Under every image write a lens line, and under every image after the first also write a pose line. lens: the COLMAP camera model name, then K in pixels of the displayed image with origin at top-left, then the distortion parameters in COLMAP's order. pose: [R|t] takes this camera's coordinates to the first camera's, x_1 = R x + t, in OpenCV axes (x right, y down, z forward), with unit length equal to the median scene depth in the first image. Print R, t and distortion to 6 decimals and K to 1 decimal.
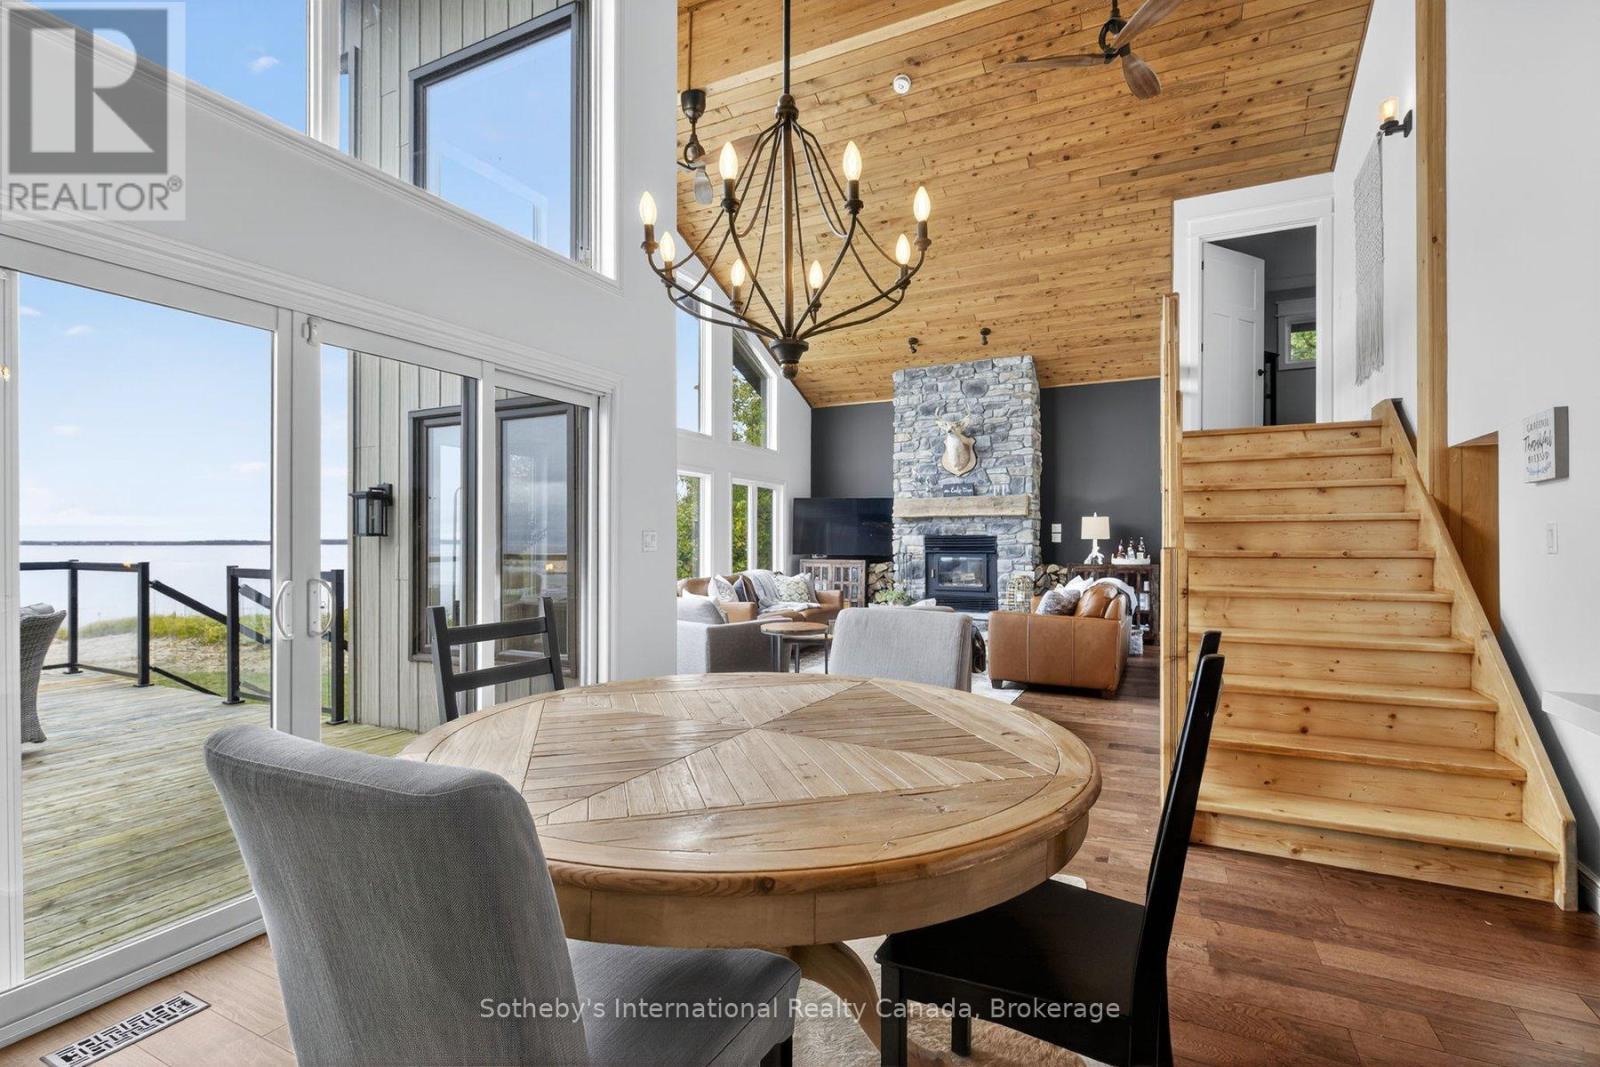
lens RADIAL K [[724.6, 0, 800.4], [0, 724.6, 545.6], [0, 0, 1]] dist [-0.000078, -0.000367]
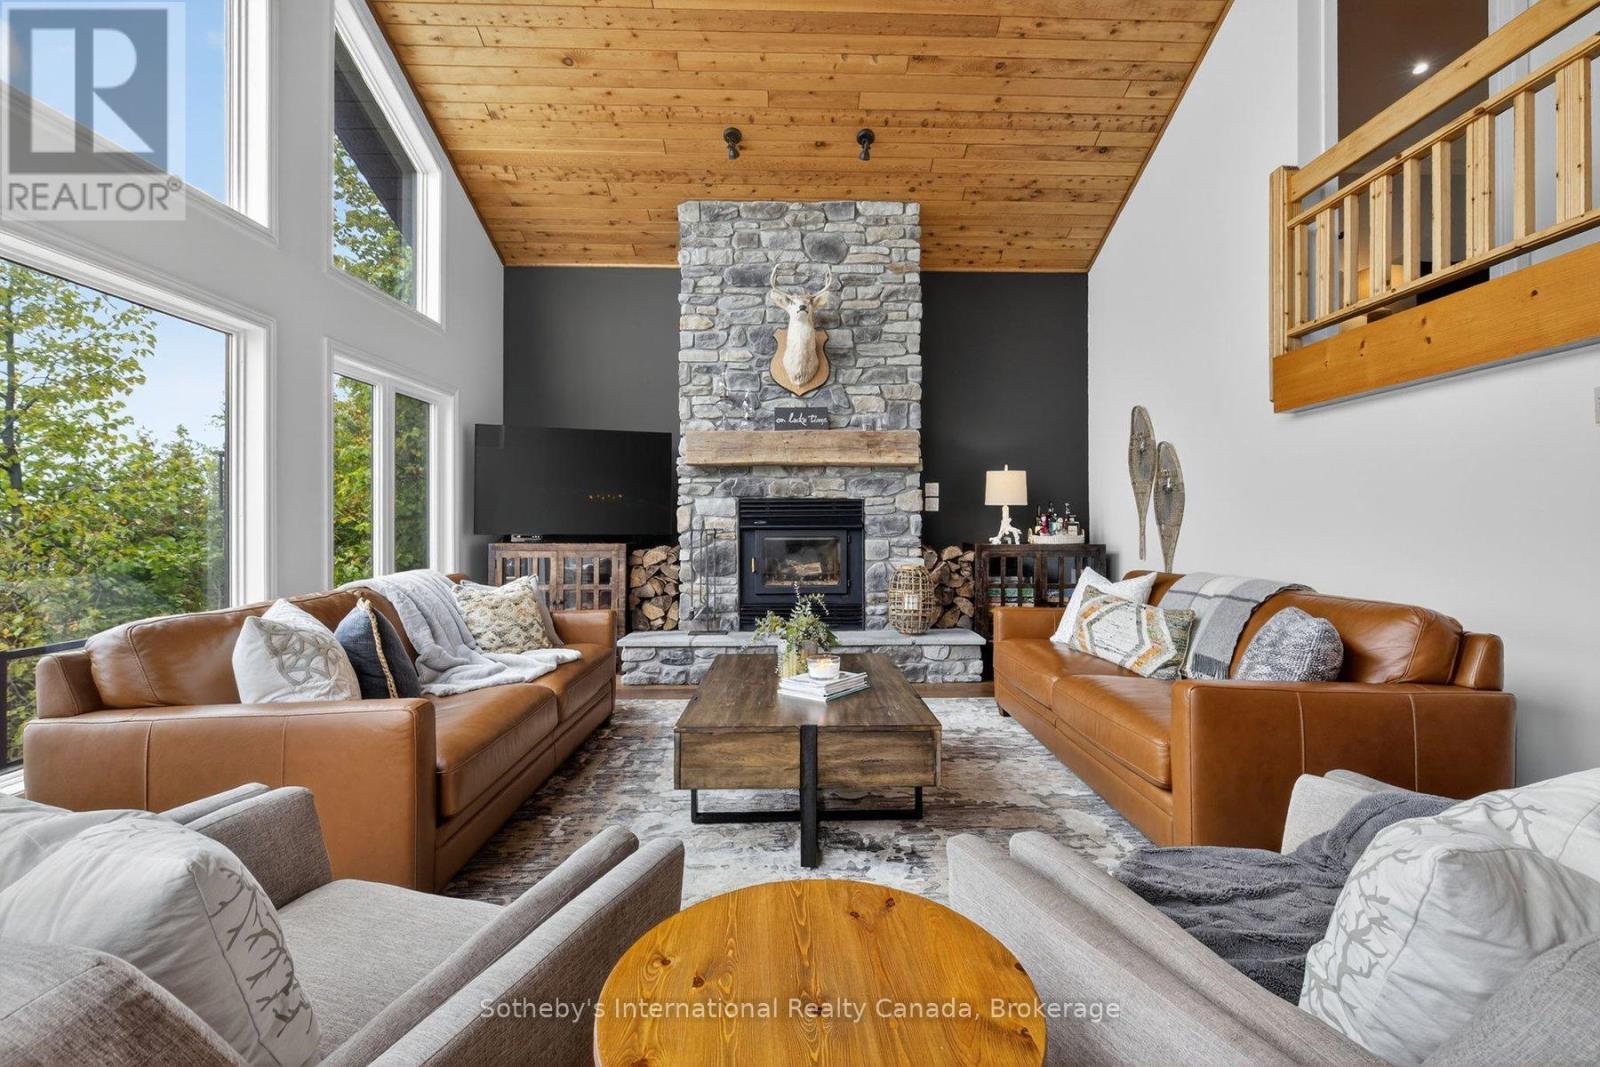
lens RADIAL K [[734.8, 0, 819.1], [0, 734.8, 517.5], [0, 0, 1]] dist [0.000043, 0.000005]
pose [[0.879365, 0.001595, 0.476146, -0.047657], [0.003281, 0.999950, -0.009411, 0.006926], [-0.476137, 0.009838, 0.879316, 0.488079]]
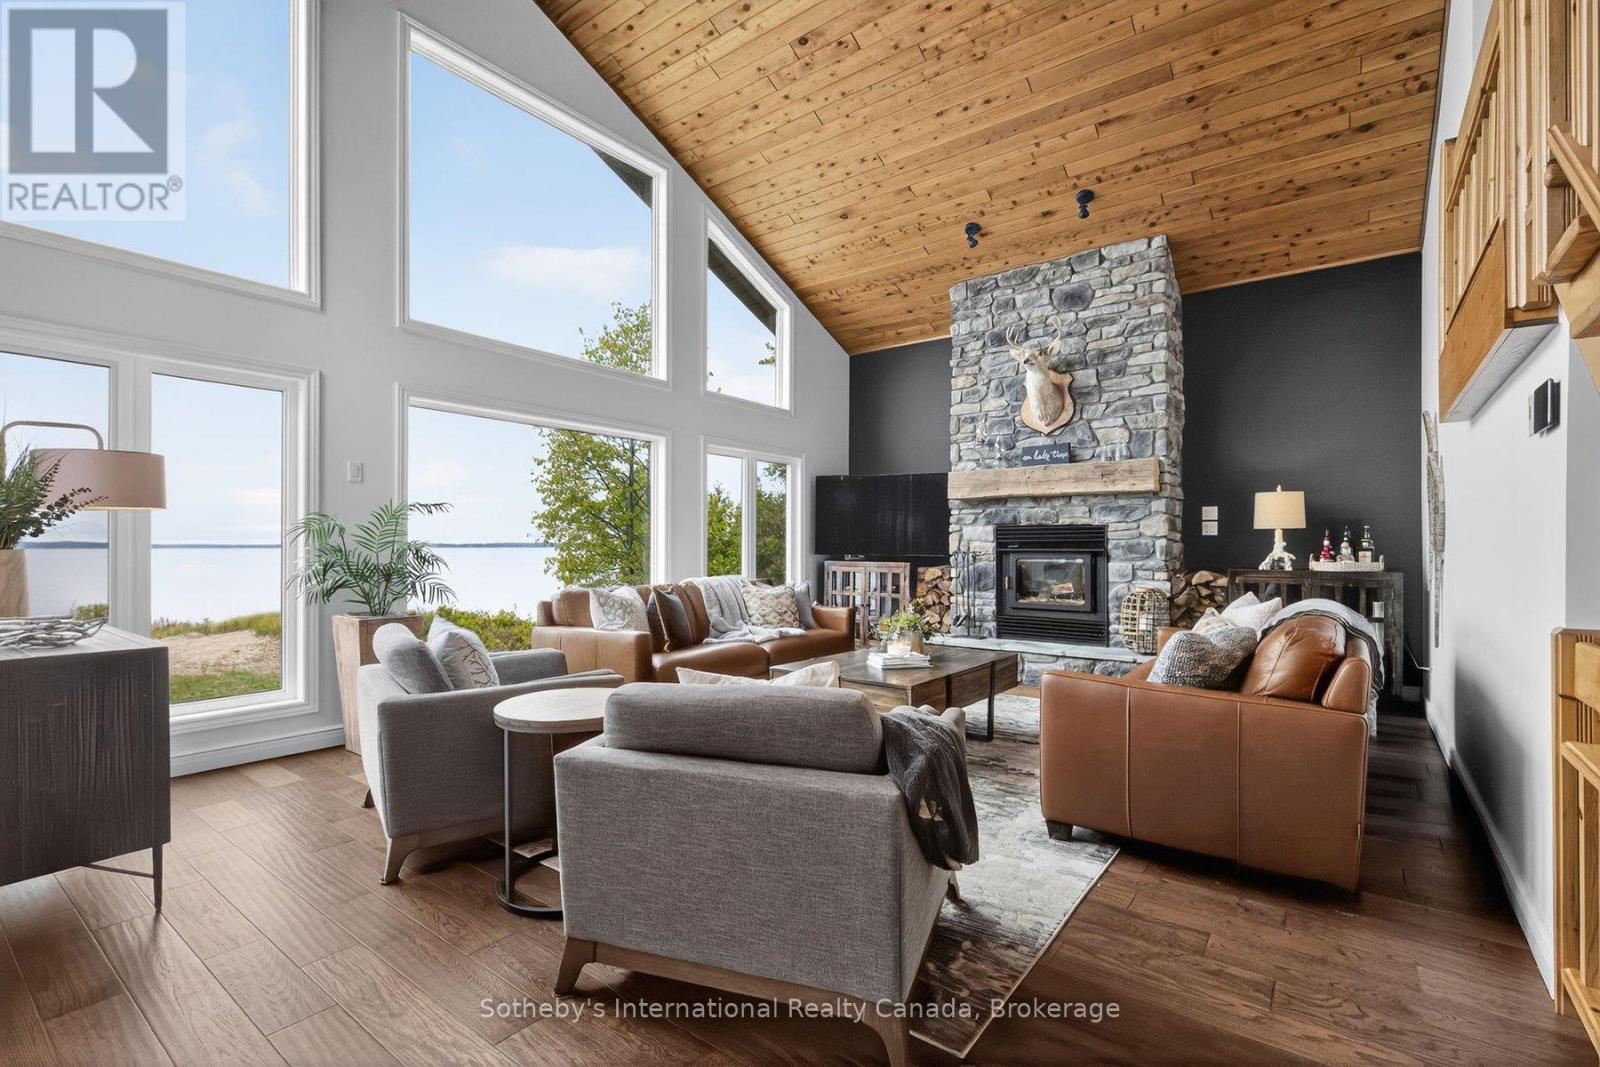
lens RADIAL K [[724.6, 0, 800.4], [0, 724.6, 545.6], [0, 0, 1]] dist [-0.000078, -0.000367]
pose [[0.983126, 0.001237, -0.182927, 0.122360], [-0.001990, 0.999990, -0.003930, 0.007609], [0.182920, 0.004228, 0.983119, 0.324952]]
